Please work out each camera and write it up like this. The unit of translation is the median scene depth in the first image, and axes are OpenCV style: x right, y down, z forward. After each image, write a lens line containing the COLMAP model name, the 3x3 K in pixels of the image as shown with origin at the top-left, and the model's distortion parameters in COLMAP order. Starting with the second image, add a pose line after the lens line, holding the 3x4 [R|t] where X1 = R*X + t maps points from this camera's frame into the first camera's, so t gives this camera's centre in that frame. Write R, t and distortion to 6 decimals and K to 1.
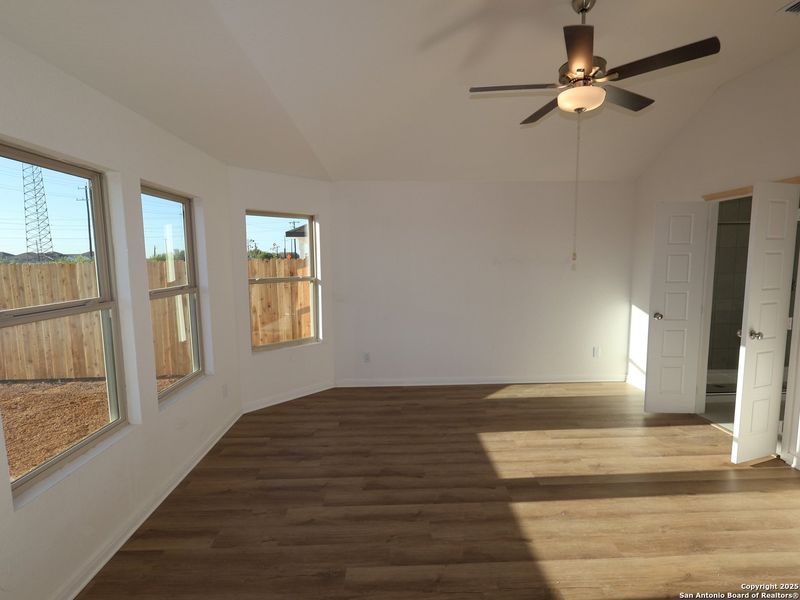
lens RADIAL K [[419.3, 0, 400.2], [0, 419.3, 303.0], [0, 0, 1]] dist [0.000044, 0.000922]
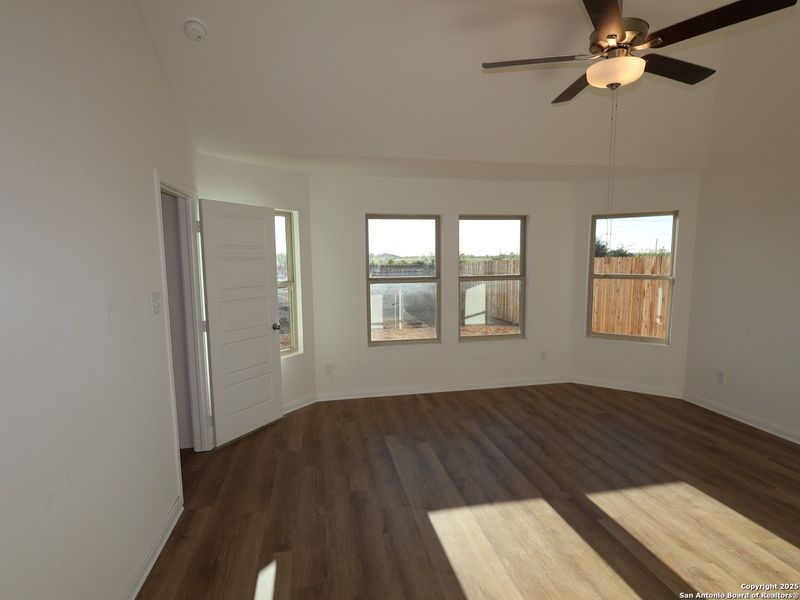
lens RADIAL K [[419.3, 0, 400.2], [0, 419.3, 303.0], [0, 0, 1]] dist [0.000044, 0.000922]
pose [[0.156216, 0.112284, -0.981320, 0.927800], [-0.098242, 0.990357, 0.097679, -0.049662], [0.982825, 0.081148, 0.165741, 0.359667]]
